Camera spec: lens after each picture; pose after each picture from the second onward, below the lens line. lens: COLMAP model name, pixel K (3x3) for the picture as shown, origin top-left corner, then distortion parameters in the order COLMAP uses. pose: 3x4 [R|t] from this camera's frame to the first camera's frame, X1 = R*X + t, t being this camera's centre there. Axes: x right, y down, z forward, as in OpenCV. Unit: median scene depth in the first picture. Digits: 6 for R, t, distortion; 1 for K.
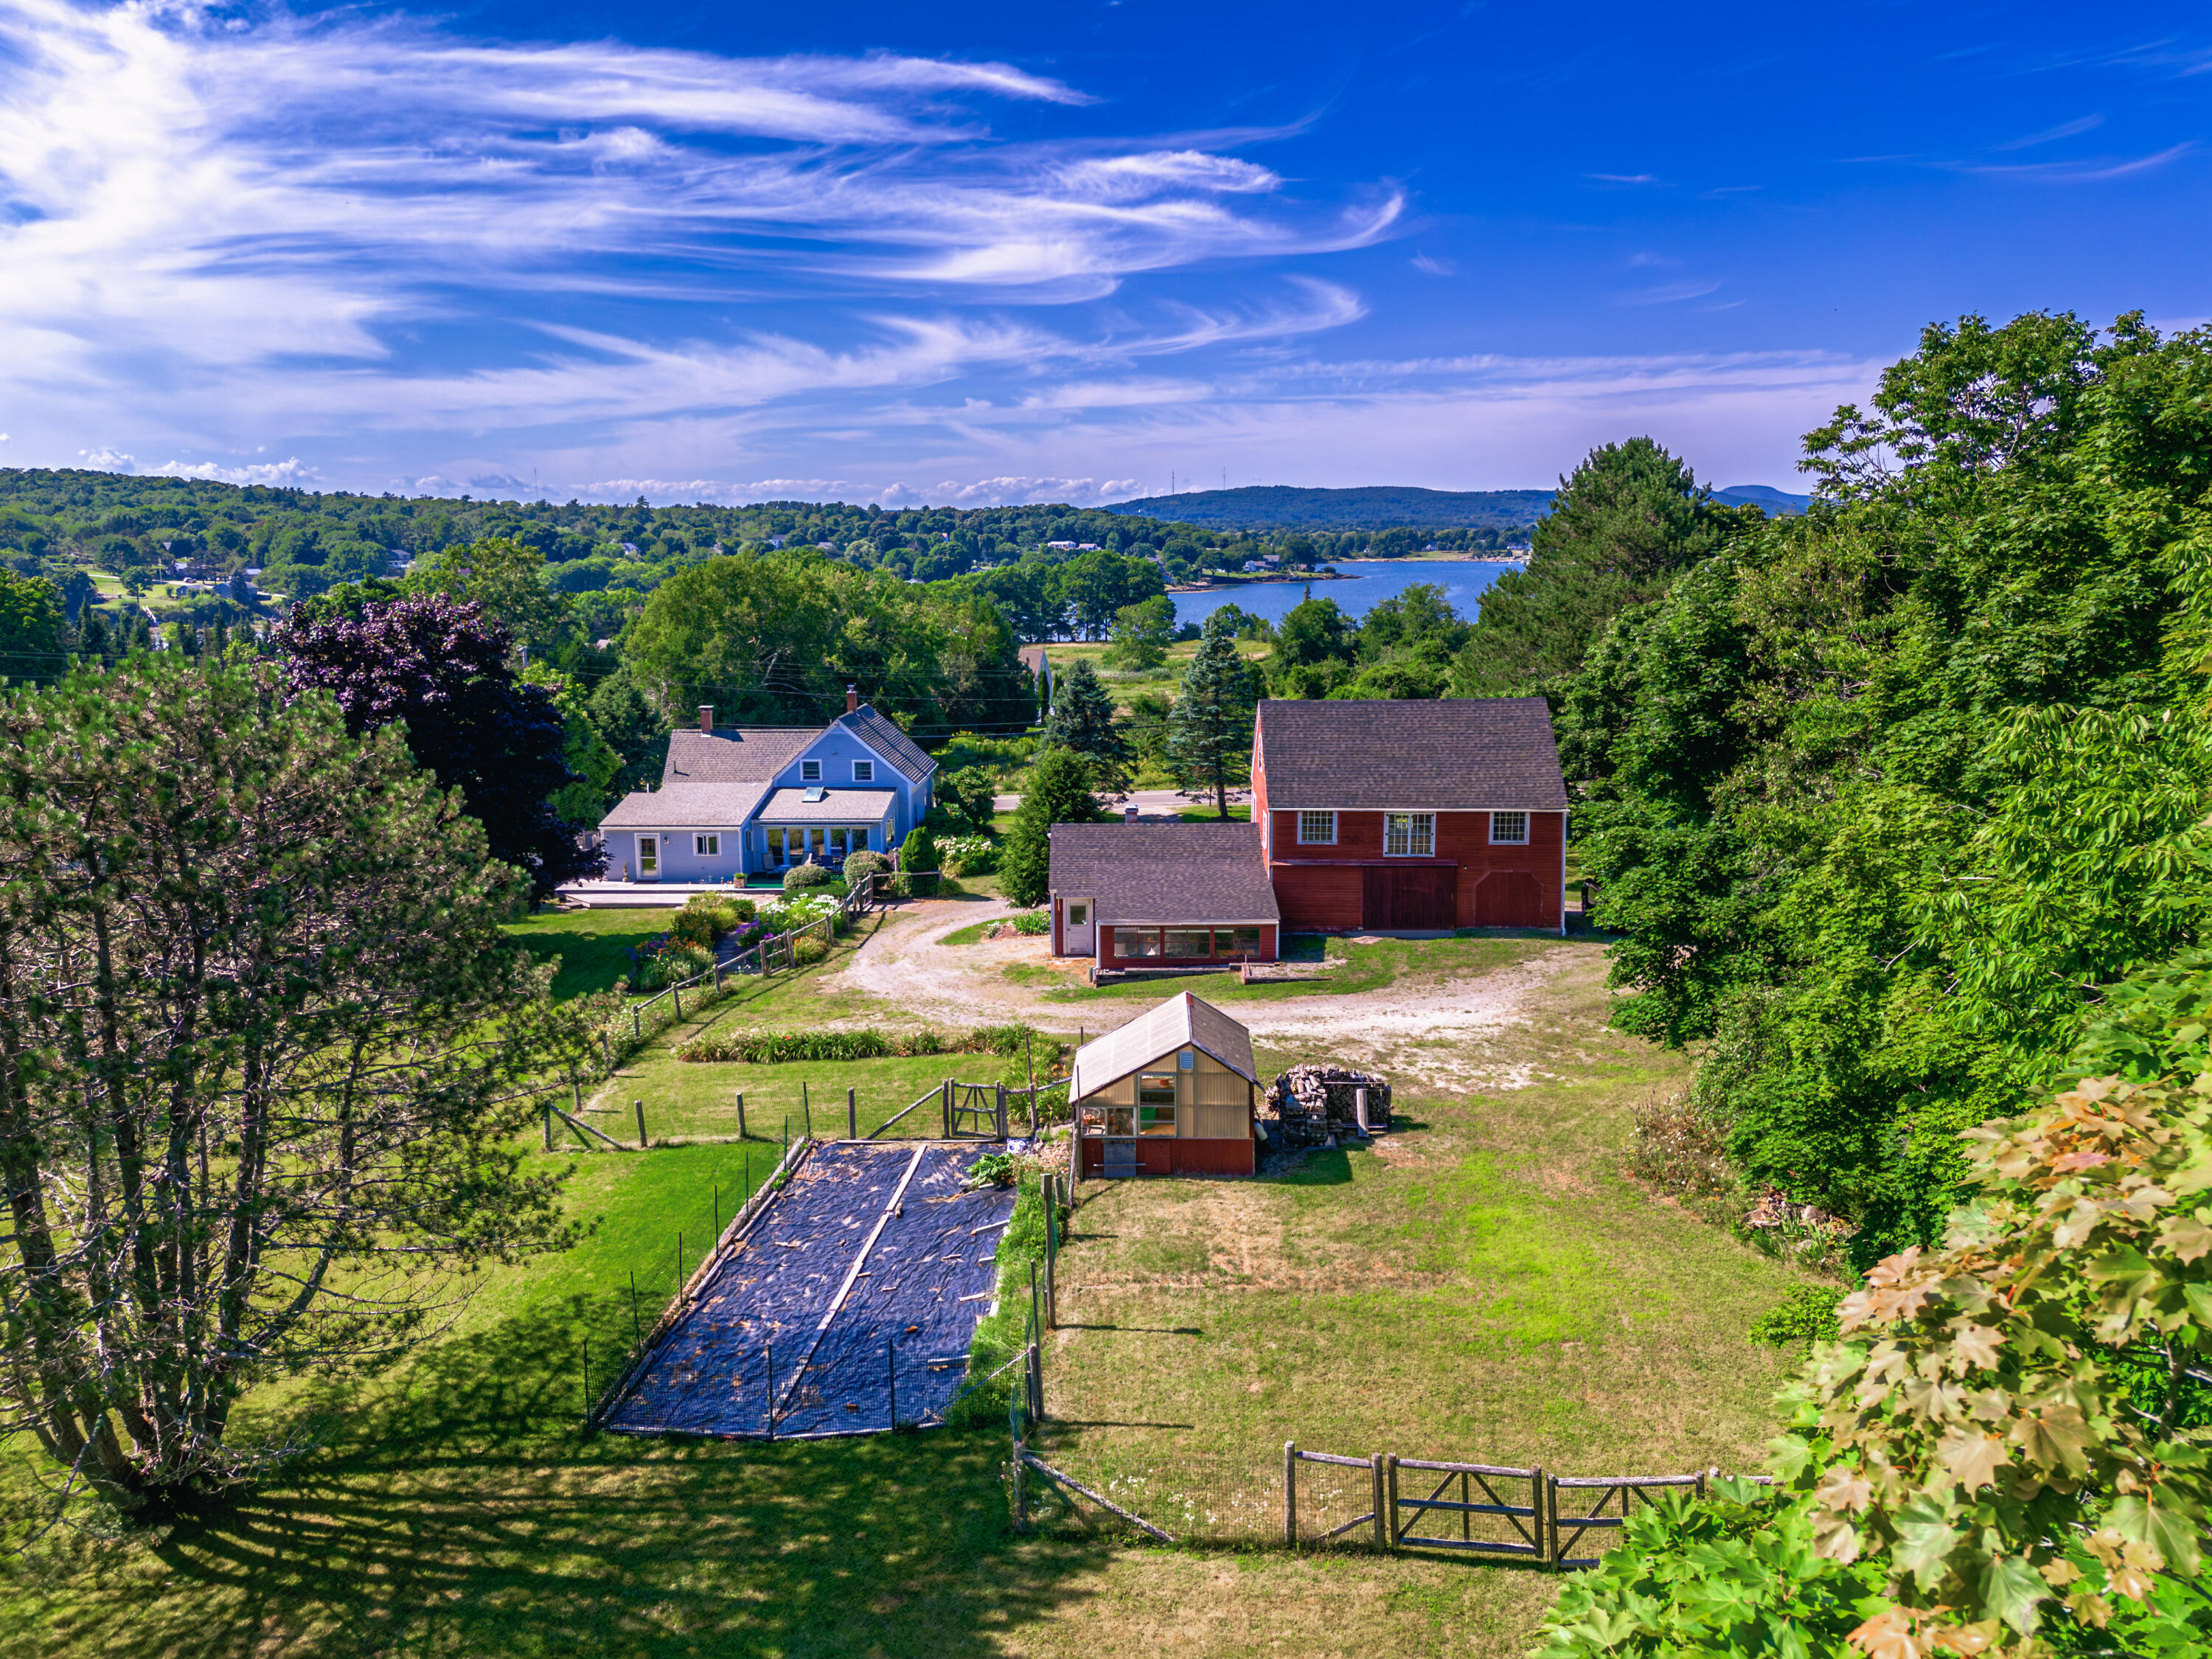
lens RADIAL K [[1636.3, 0, 1125.1], [0, 1636.3, 858.6], [0, 0, 1]] dist [0.052395, -0.070472]
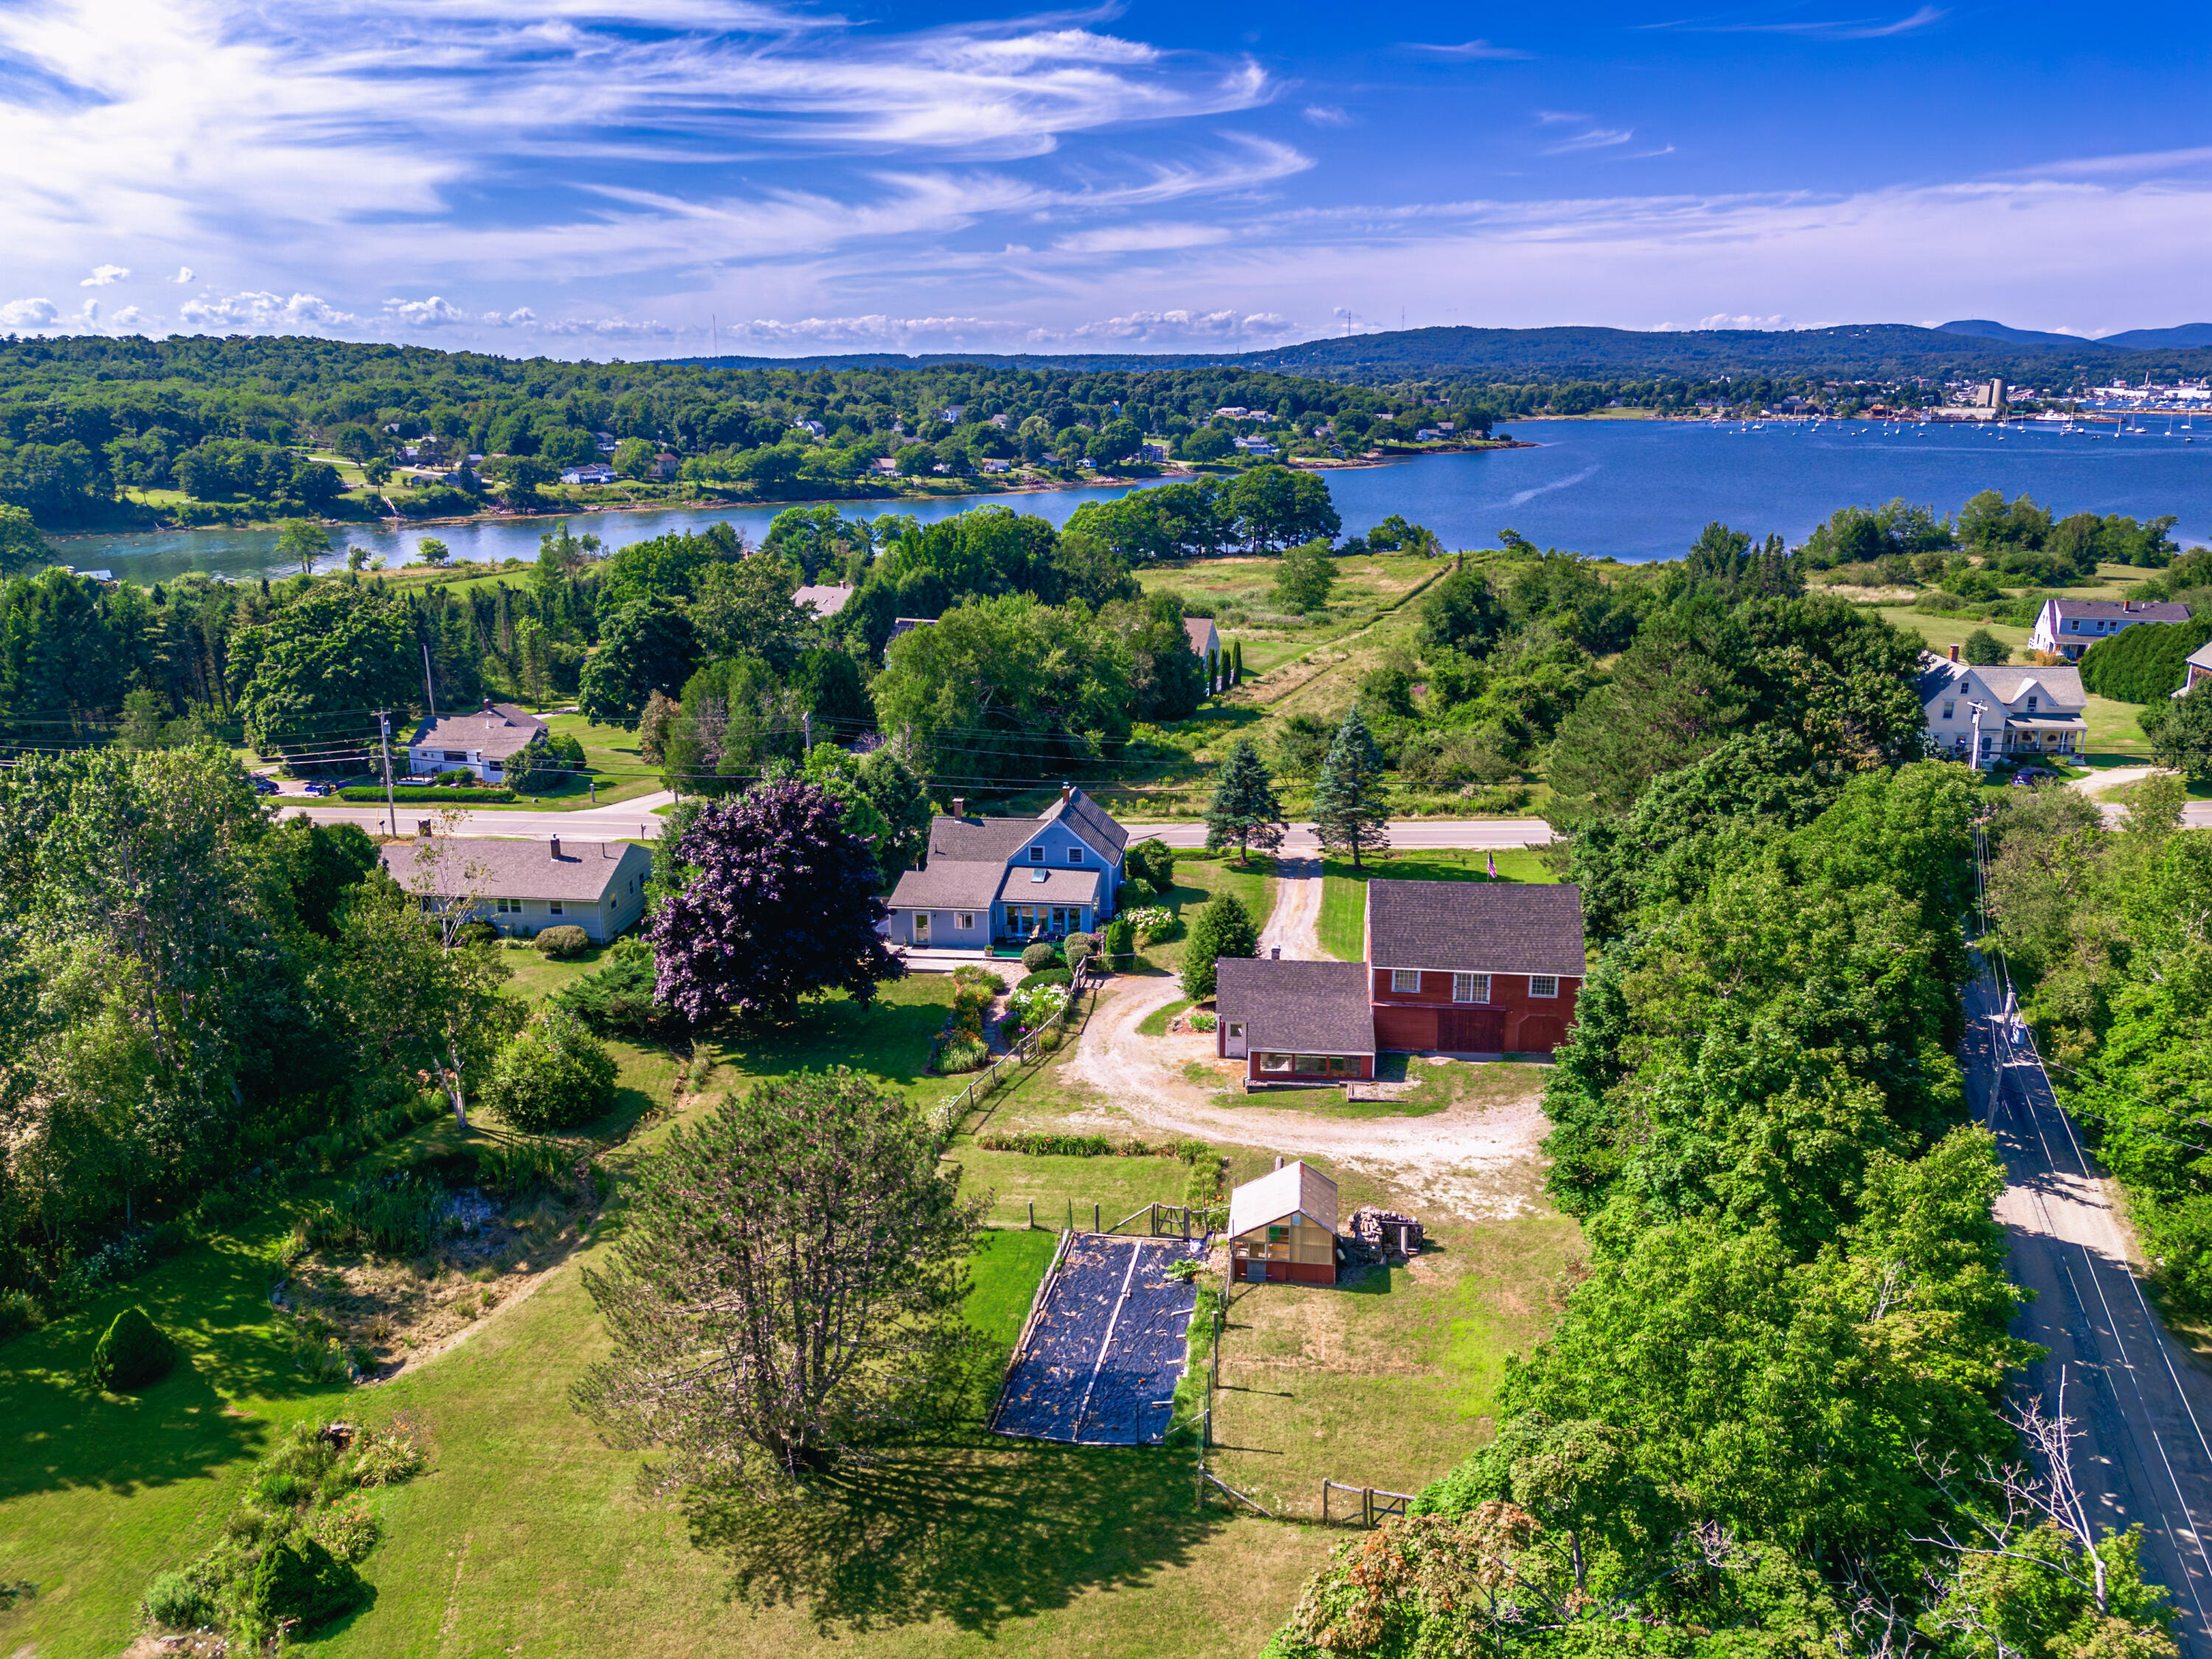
lens RADIAL K [[1636.3, 0, 1122.4], [0, 1636.3, 852.0], [0, 0, 1]] dist [0.052395, -0.070472]
pose [[0.994768, 0.026750, -0.098593, 0.009027], [-0.017895, 0.995815, 0.089625, -0.245816], [0.100578, -0.087392, 0.991084, -0.415664]]
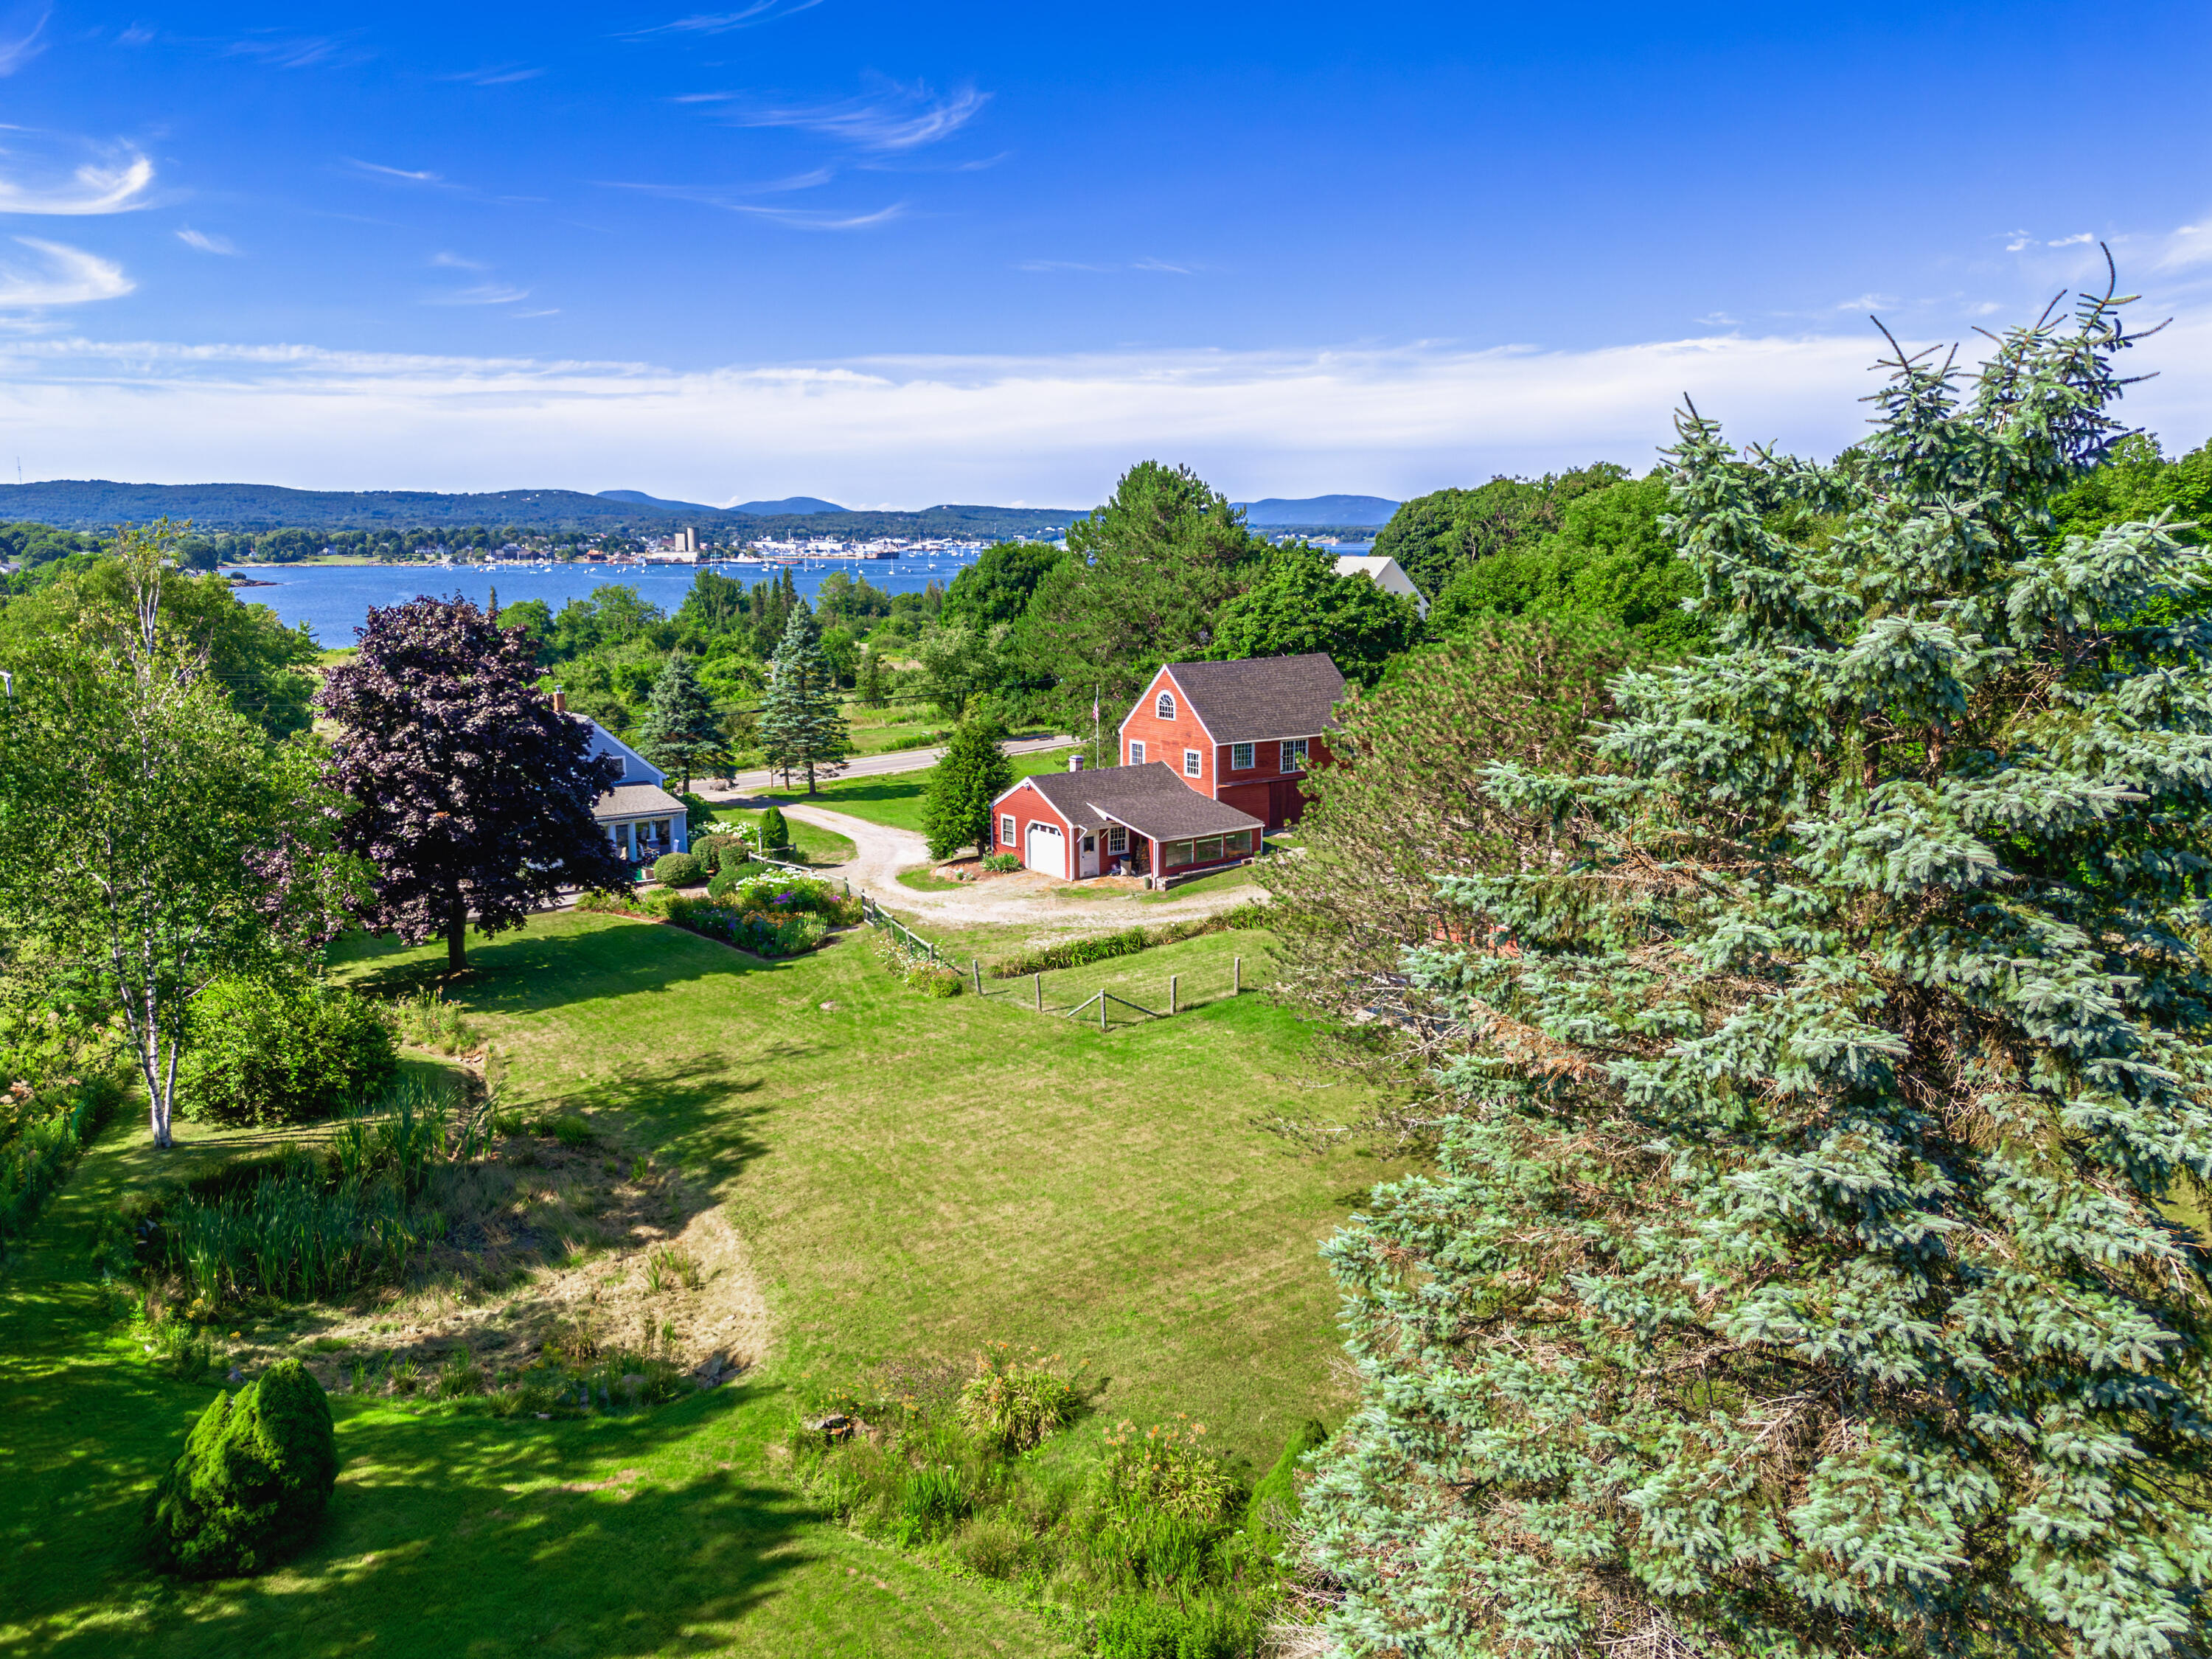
lens RADIAL K [[1636.3, 0, 1108.1], [0, 1636.3, 818.9], [0, 0, 1]] dist [0.052395, -0.070472]
pose [[0.799108, -0.102872, 0.592321, -0.740648], [0.117994, 0.992926, 0.013261, 0.000954], [-0.589495, 0.059293, 0.805593, -0.005414]]
